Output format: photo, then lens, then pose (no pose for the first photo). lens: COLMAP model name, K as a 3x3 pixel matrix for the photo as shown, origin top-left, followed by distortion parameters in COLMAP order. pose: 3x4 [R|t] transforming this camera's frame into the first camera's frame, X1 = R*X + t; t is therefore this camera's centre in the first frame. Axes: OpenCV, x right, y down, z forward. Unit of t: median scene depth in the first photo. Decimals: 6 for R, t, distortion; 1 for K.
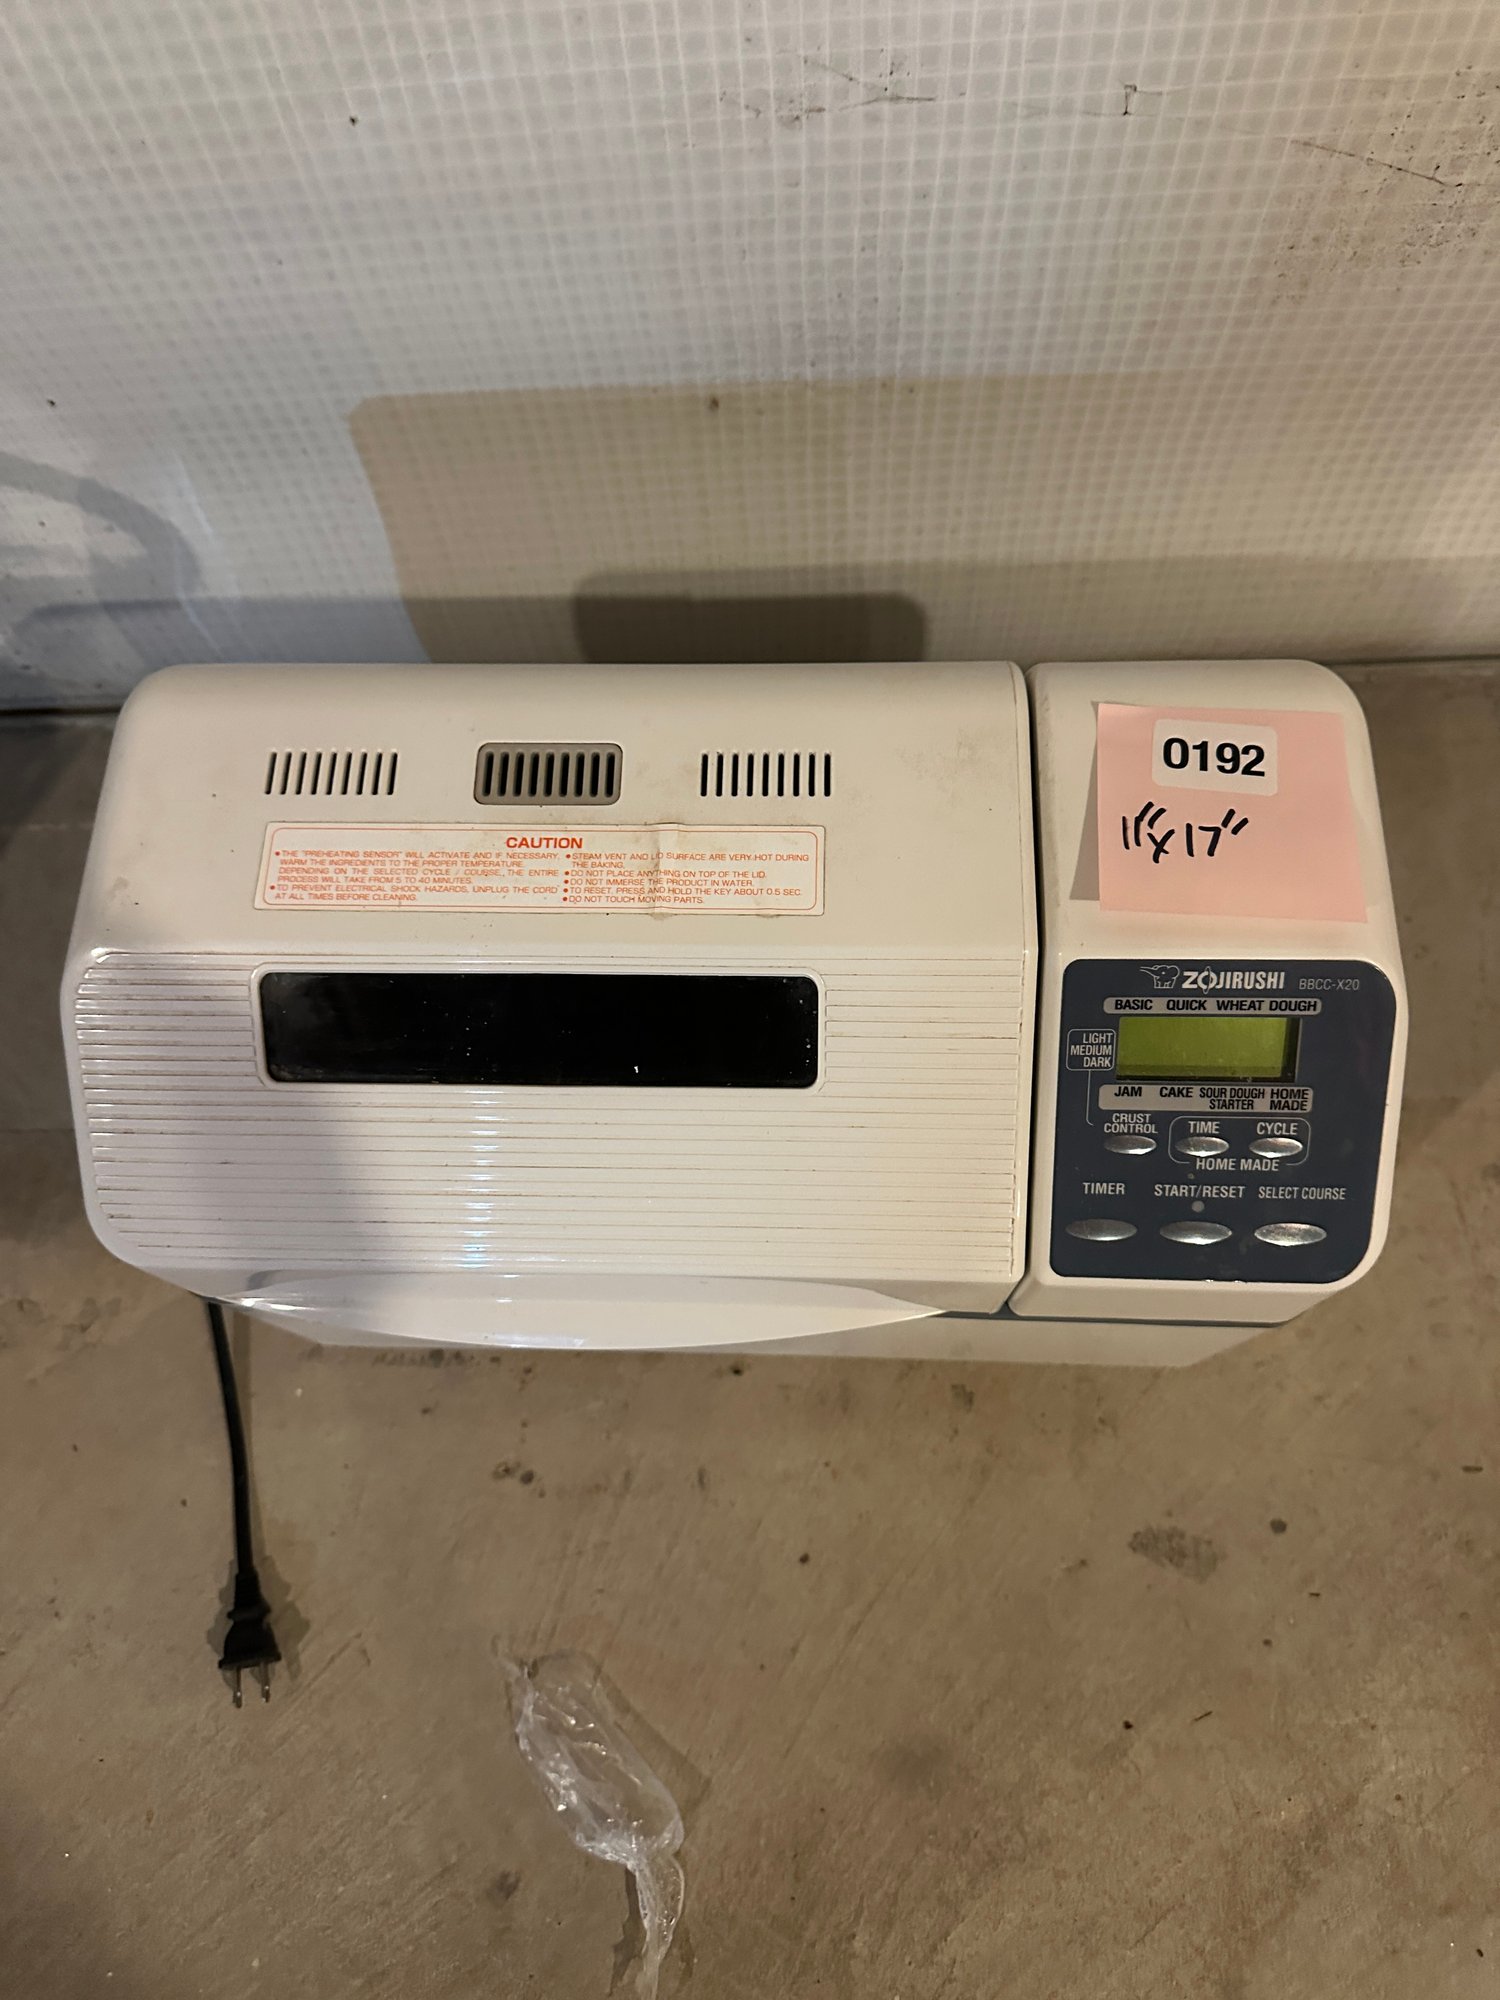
lens RADIAL K [[1399.9, 0, 746.4], [0, 1399.9, 998.3], [0, 0, 1]] dist [-0.006043, -0.005408]
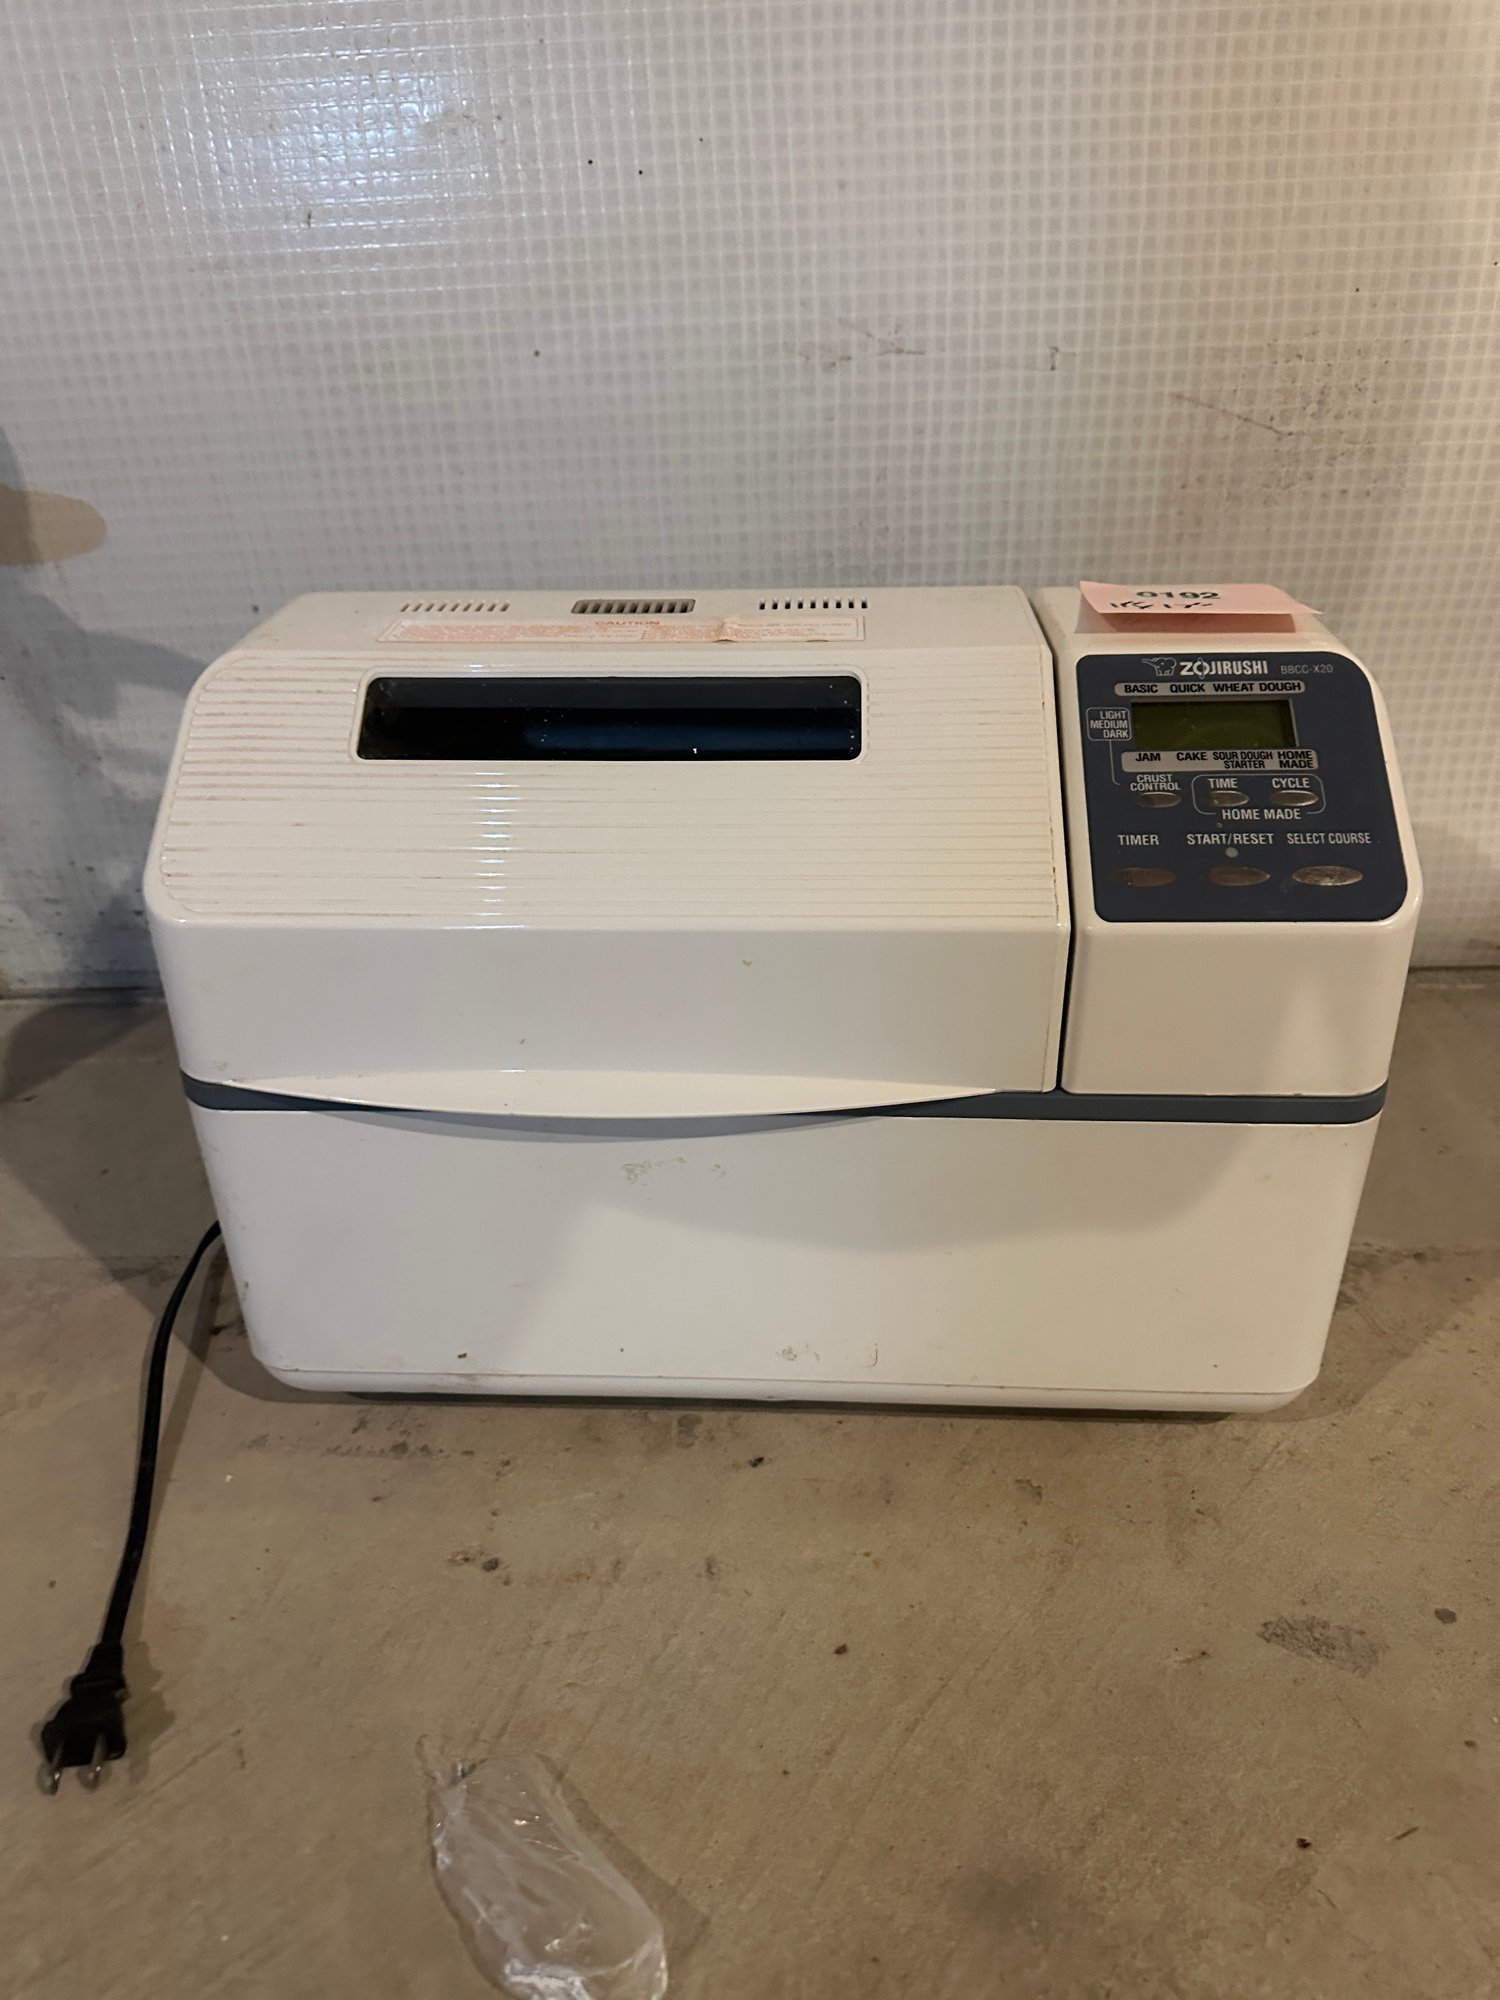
lens RADIAL K [[1399.9, 0, 751.8], [0, 1399.9, 1002.0], [0, 0, 1]] dist [-0.006043, -0.005408]
pose [[0.999442, 0.033203, -0.003727, -0.017737], [-0.028382, 0.784813, -0.619083, 0.642591], [-0.017630, 0.618843, 0.785317, 0.191140]]
